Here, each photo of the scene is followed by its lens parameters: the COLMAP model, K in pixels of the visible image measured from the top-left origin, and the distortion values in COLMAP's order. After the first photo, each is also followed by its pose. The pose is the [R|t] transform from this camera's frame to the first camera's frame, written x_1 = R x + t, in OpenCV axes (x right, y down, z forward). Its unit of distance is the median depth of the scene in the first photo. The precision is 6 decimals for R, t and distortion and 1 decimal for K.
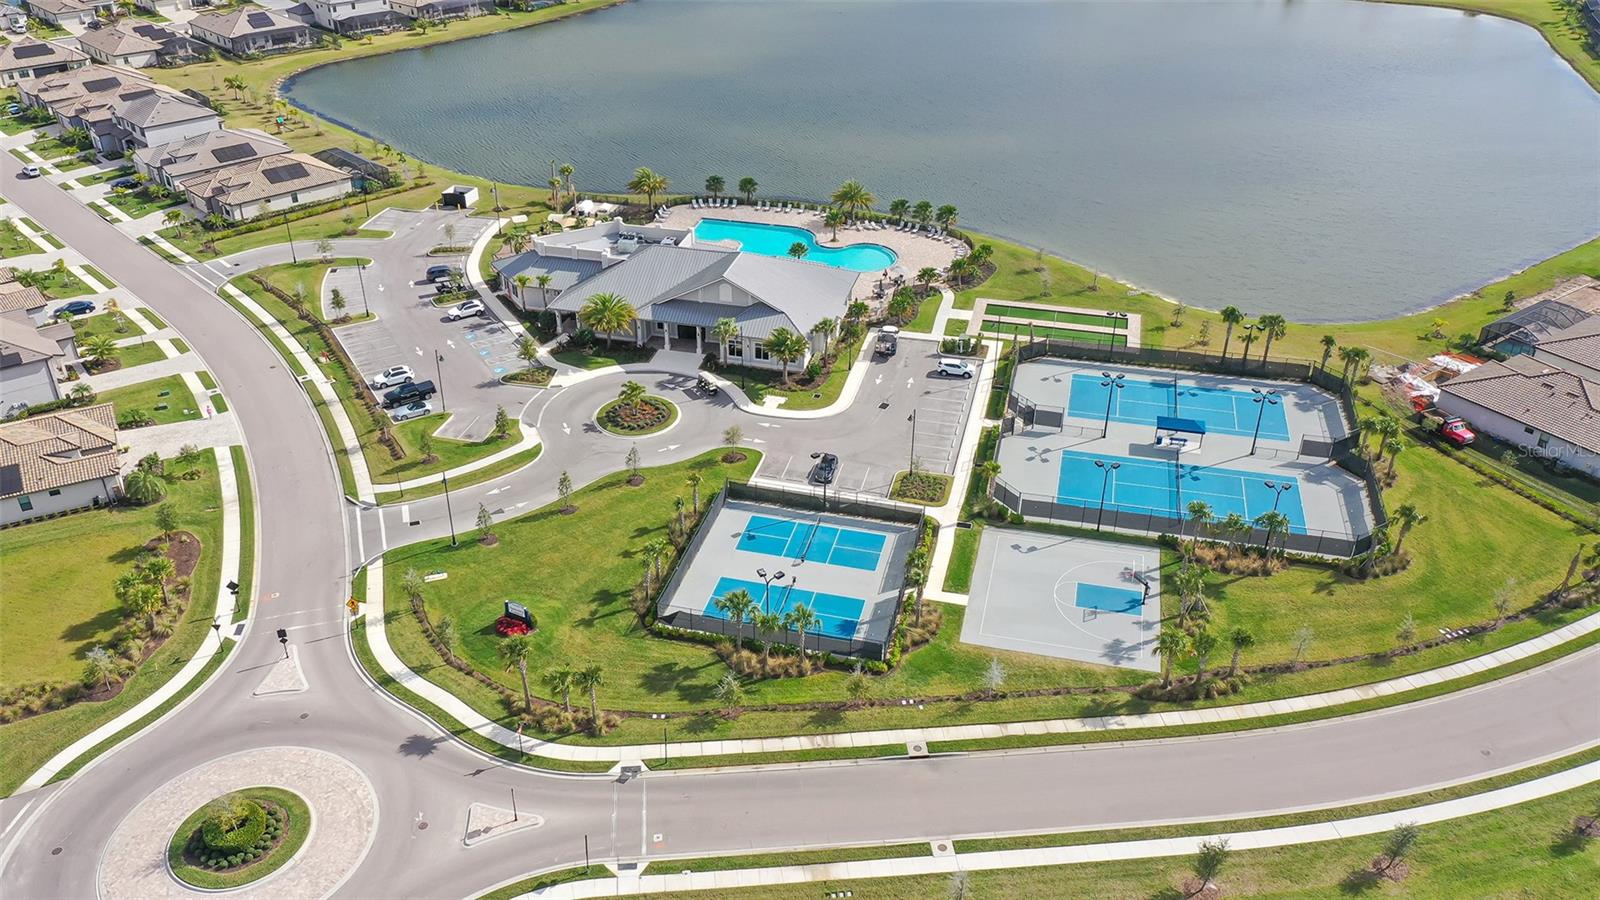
lens RADIAL K [[1250.6, 0, 800.0], [0, 1250.6, 450.0], [0, 0, 1]] dist [0.001305, -0.002260]
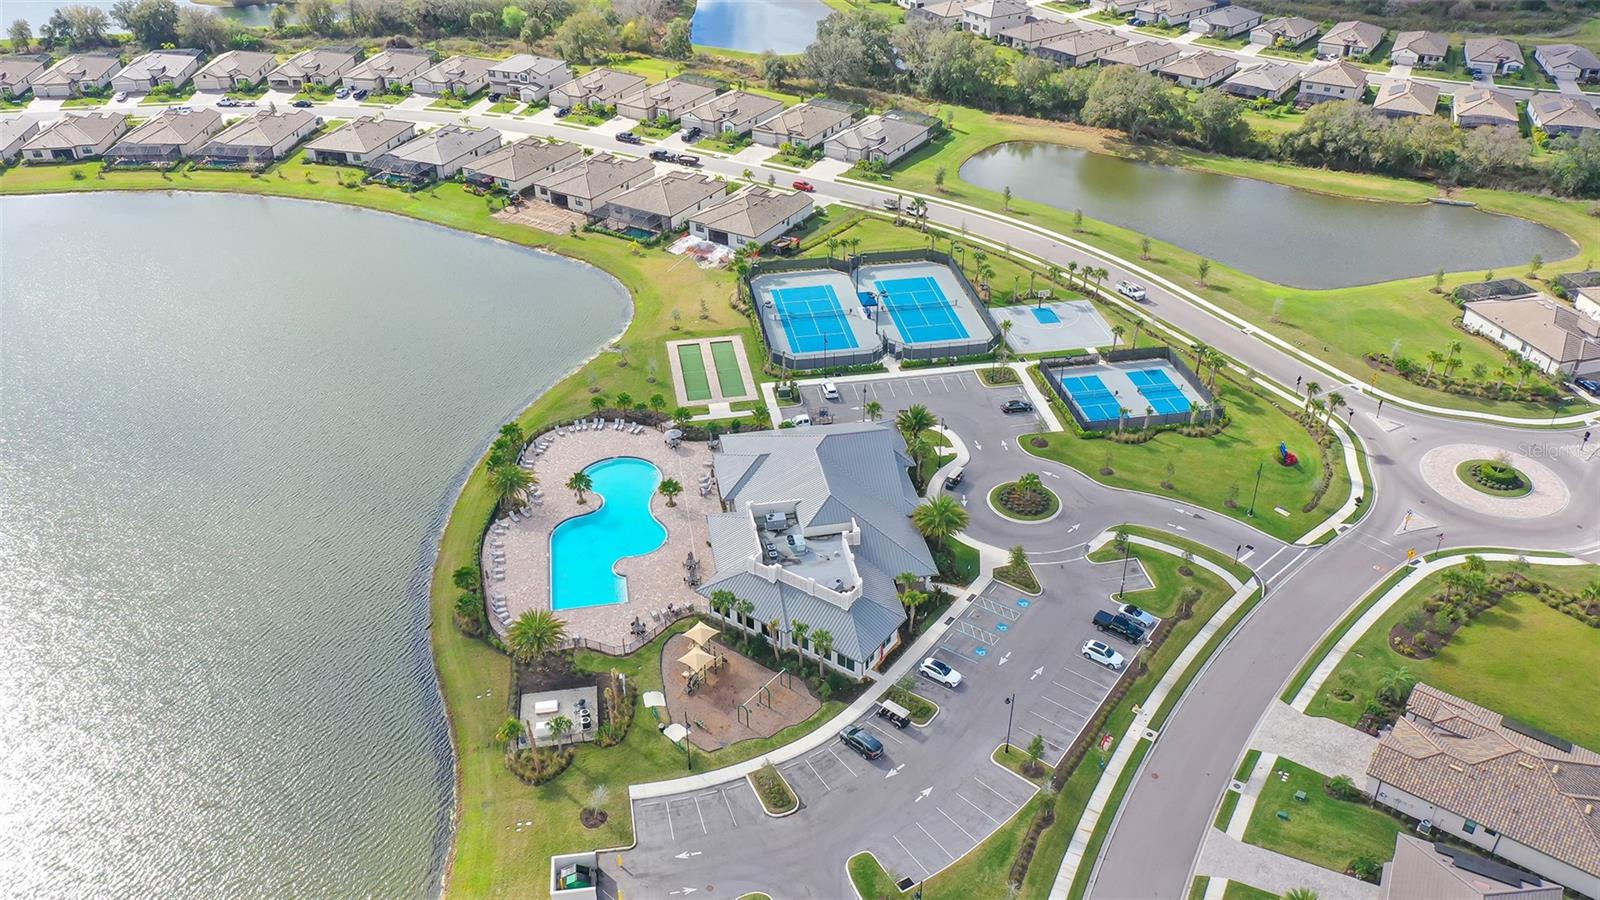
lens RADIAL K [[1250.6, 0, 800.0], [0, 1250.6, 450.0], [0, 0, 1]] dist [0.001305, -0.002260]
pose [[-0.396661, -0.498002, 0.771138, -0.919976], [0.471593, 0.610168, 0.636628, -0.896361], [-0.787566, 0.616189, -0.007176, 1.130915]]
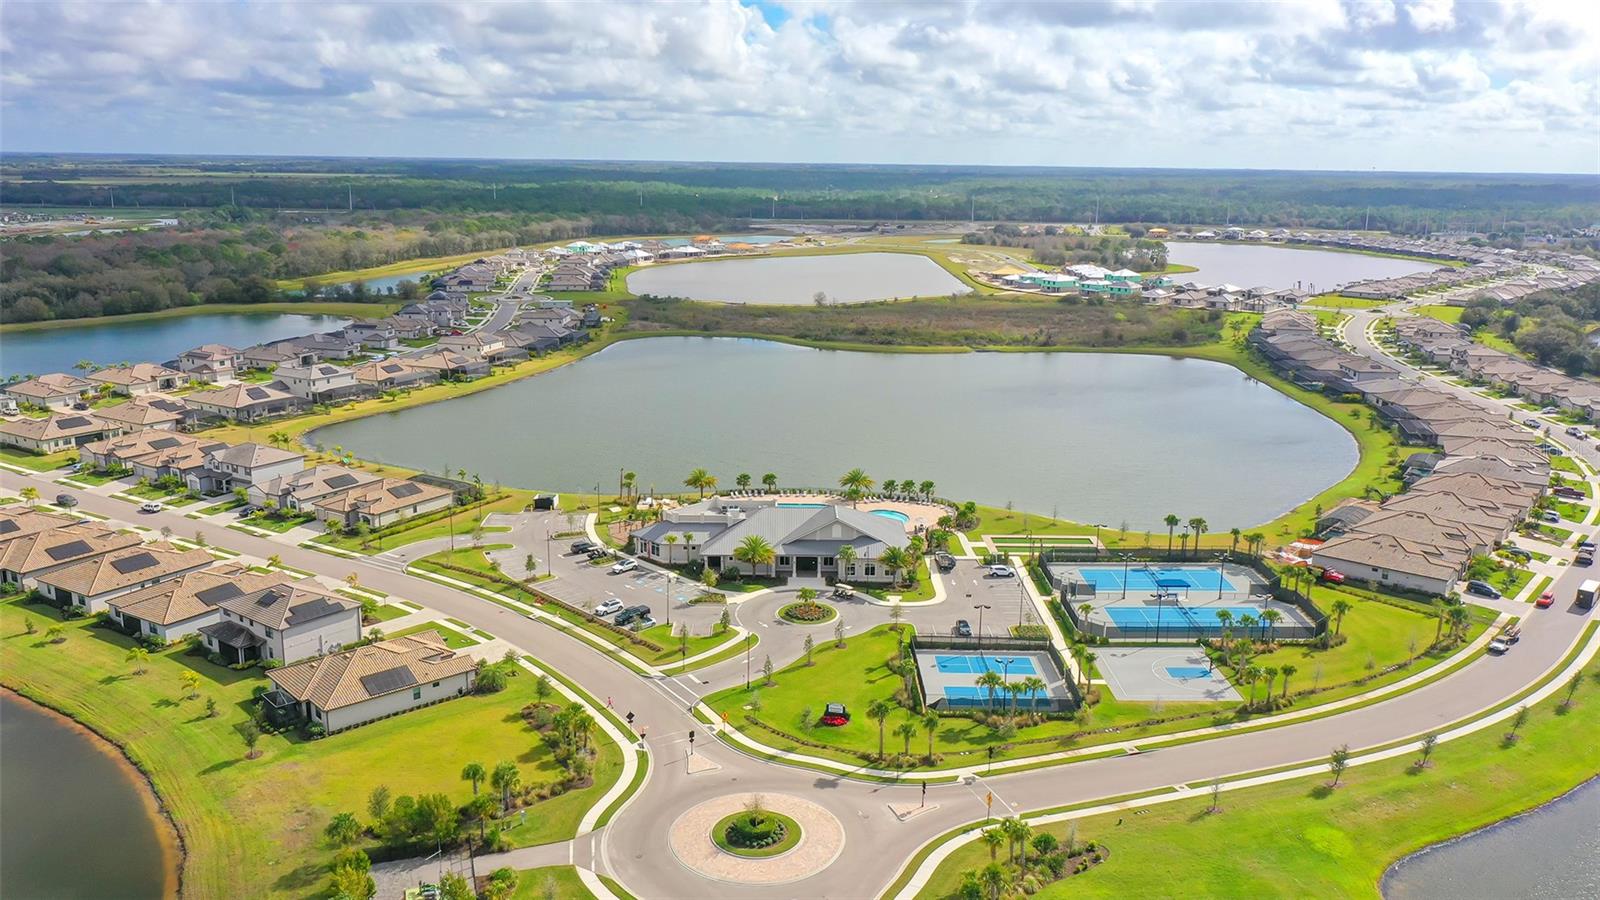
lens RADIAL K [[1250.6, 0, 800.0], [0, 1250.6, 450.0], [0, 0, 1]] dist [0.001305, -0.002260]
pose [[0.970398, -0.052376, 0.235763, -0.447265], [0.120020, 0.951707, -0.282574, 0.186597], [-0.209577, 0.302506, 0.929821, -0.326709]]
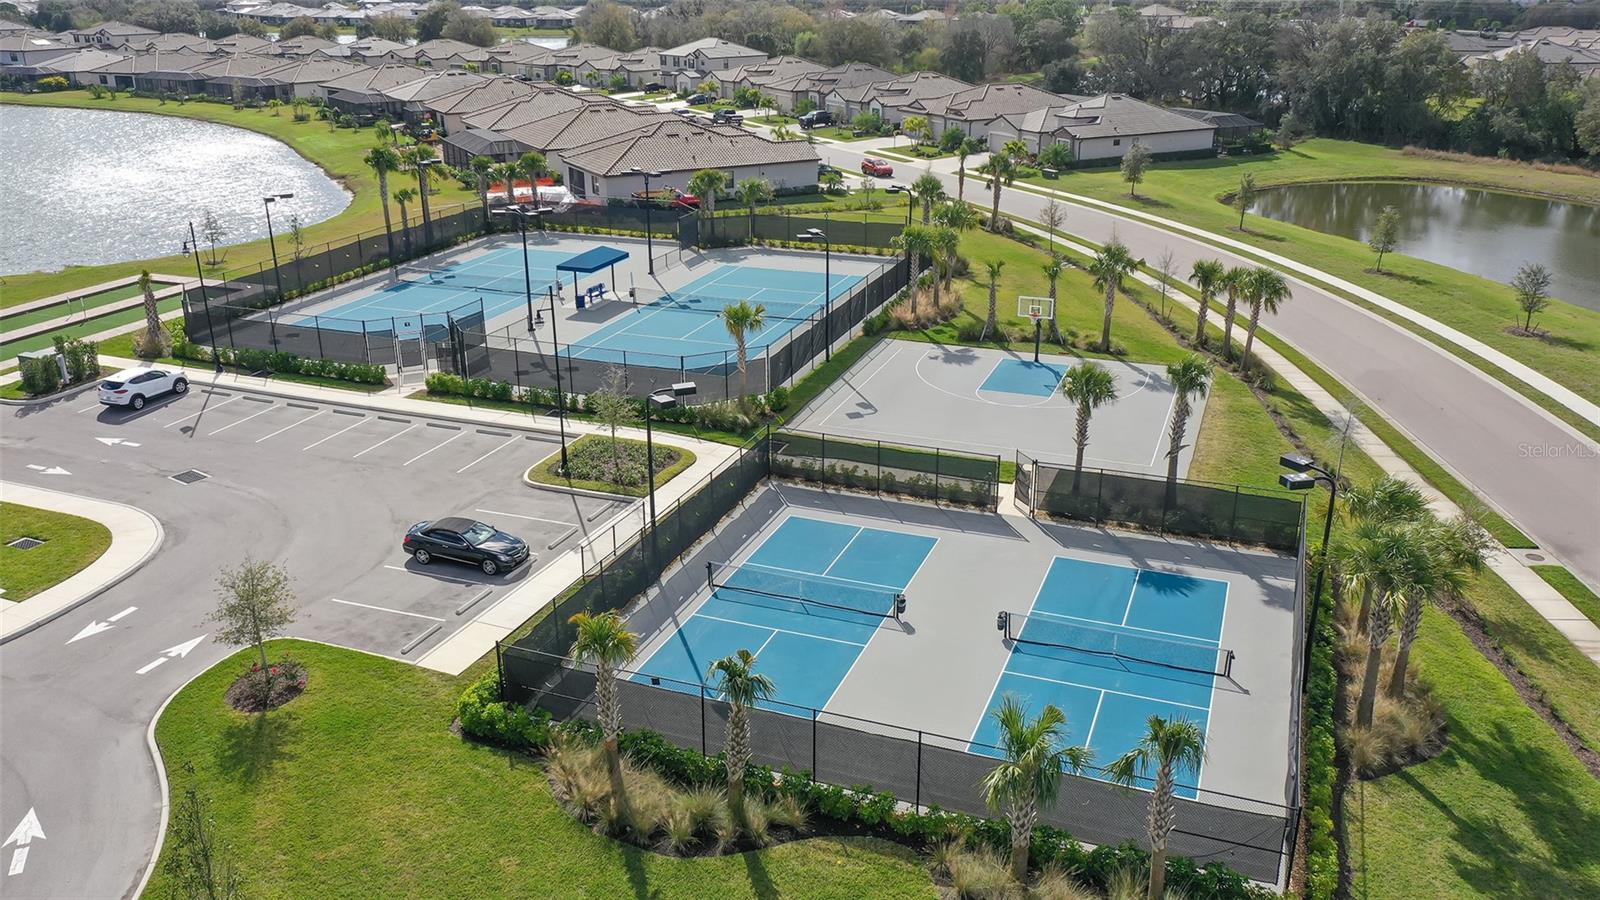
lens RADIAL K [[1250.6, 0, 800.0], [0, 1250.6, 450.0], [0, 0, 1]] dist [0.001305, -0.002260]
pose [[0.136496, -0.359487, 0.923113, -0.258569], [0.511801, 0.823432, 0.244991, -0.040581], [-0.848192, 0.439010, 0.296380, 0.735085]]
